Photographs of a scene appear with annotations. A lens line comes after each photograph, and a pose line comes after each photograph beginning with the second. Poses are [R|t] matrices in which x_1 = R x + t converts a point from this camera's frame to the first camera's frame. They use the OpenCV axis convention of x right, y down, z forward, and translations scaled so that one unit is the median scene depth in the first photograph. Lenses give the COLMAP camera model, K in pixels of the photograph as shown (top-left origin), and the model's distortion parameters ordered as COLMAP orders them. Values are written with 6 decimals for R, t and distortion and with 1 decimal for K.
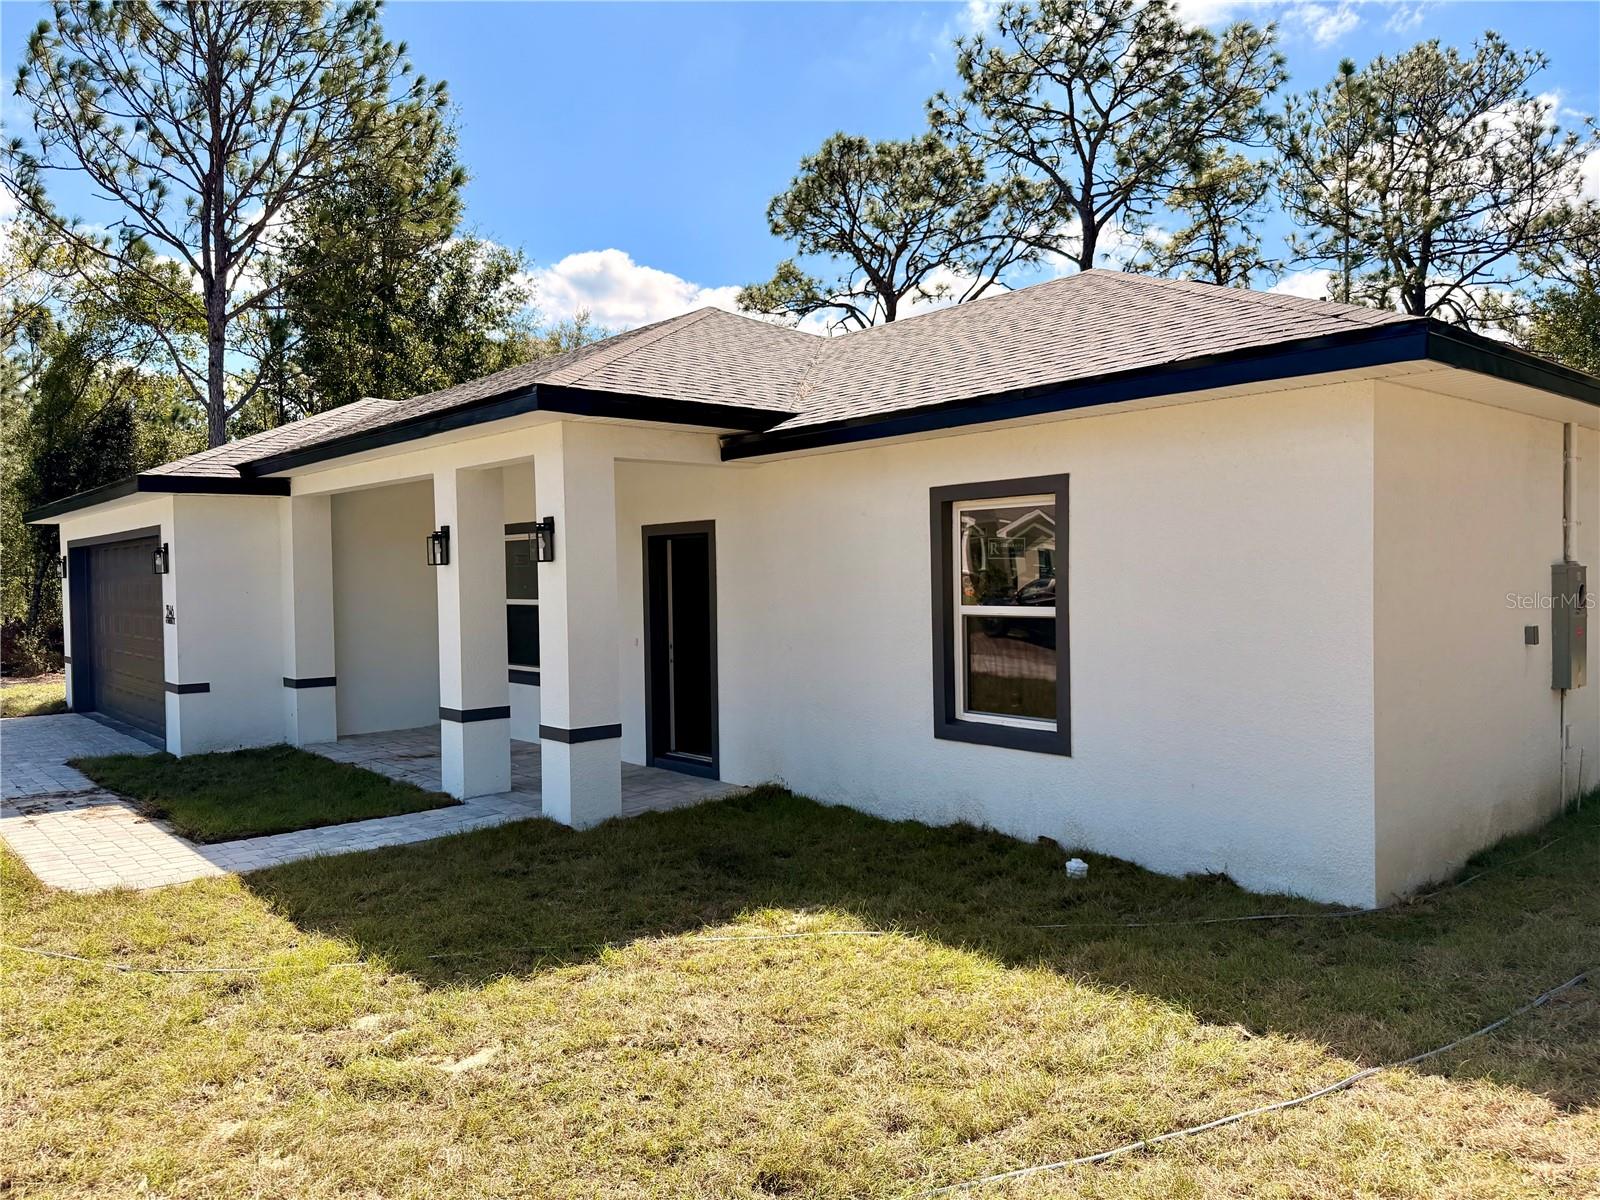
lens RADIAL K [[1155.9, 0, 800.0], [0, 1155.9, 600.0], [0, 0, 1]] dist [0.153422, -0.267018]
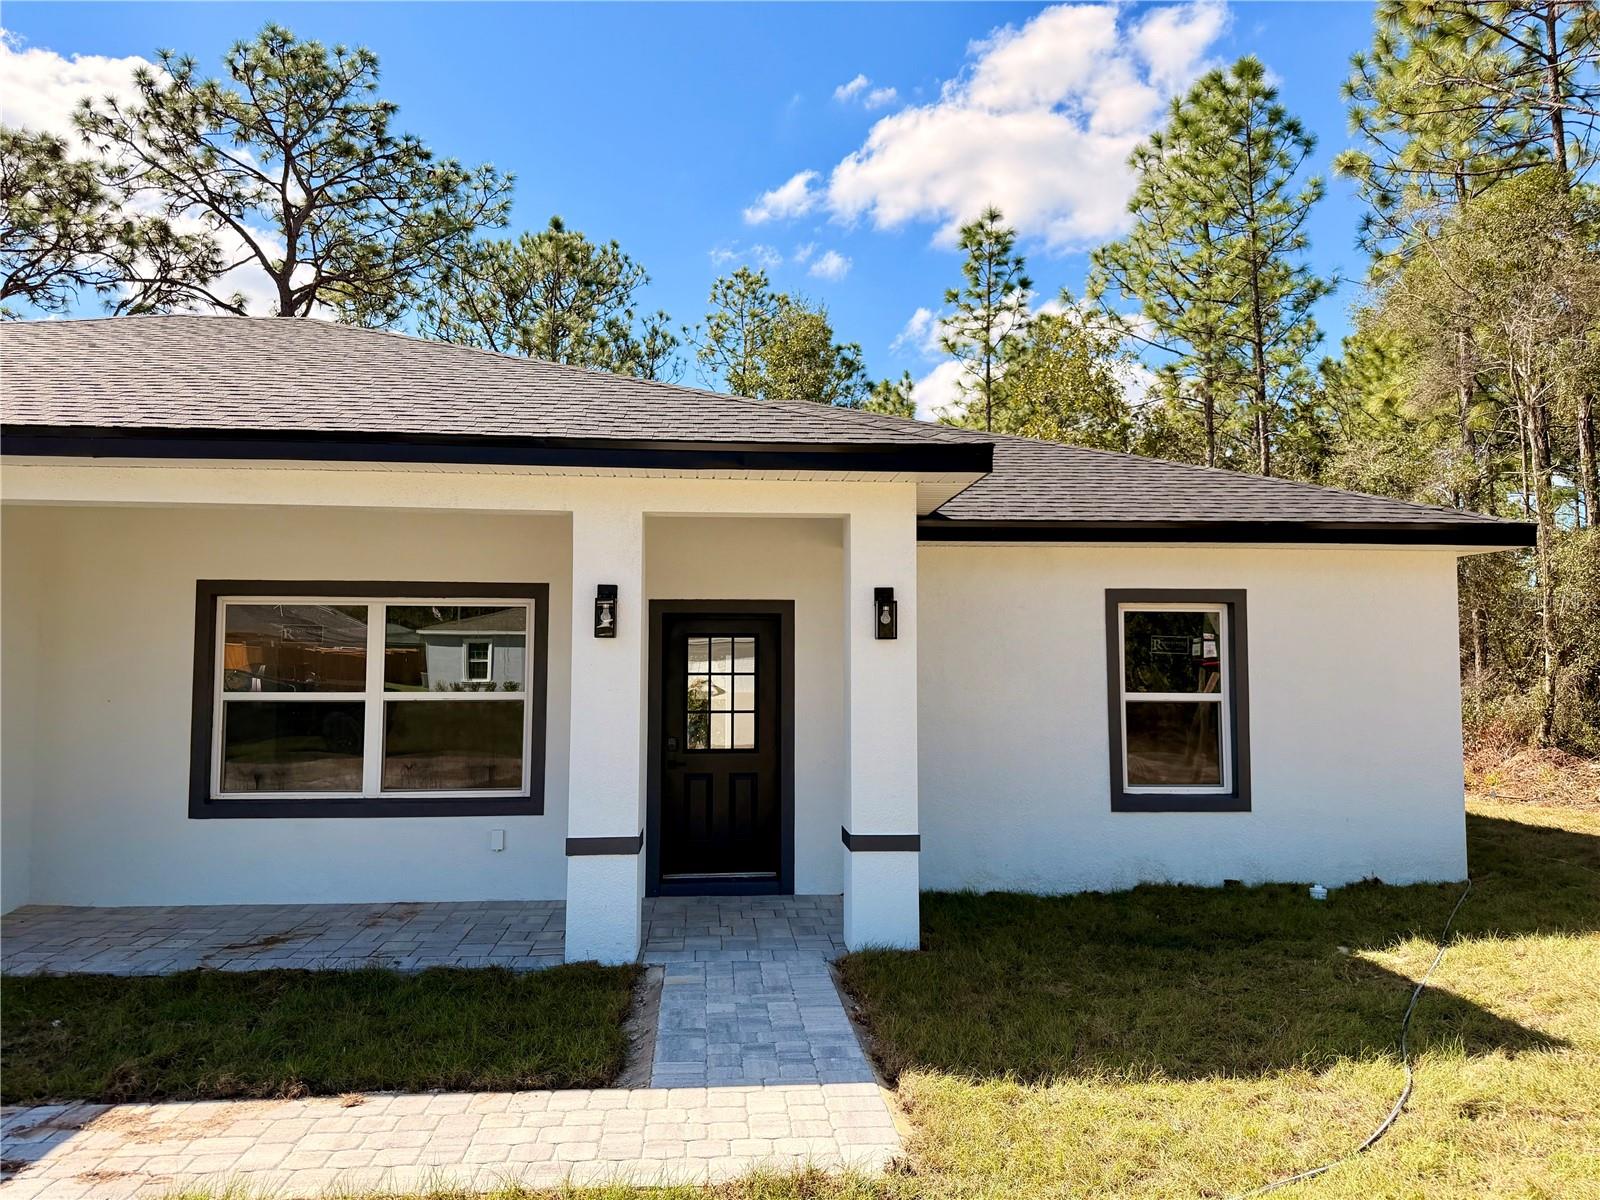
lens RADIAL K [[1120.3, 0, 785.1], [0, 1120.3, 604.2], [0, 0, 1]] dist [0.081836, -0.112719]
pose [[0.589161, 0.060313, 0.805761, -0.958570], [0.005484, 0.996889, -0.078630, 0.003177], [-0.807997, 0.050745, 0.586998, 0.604978]]
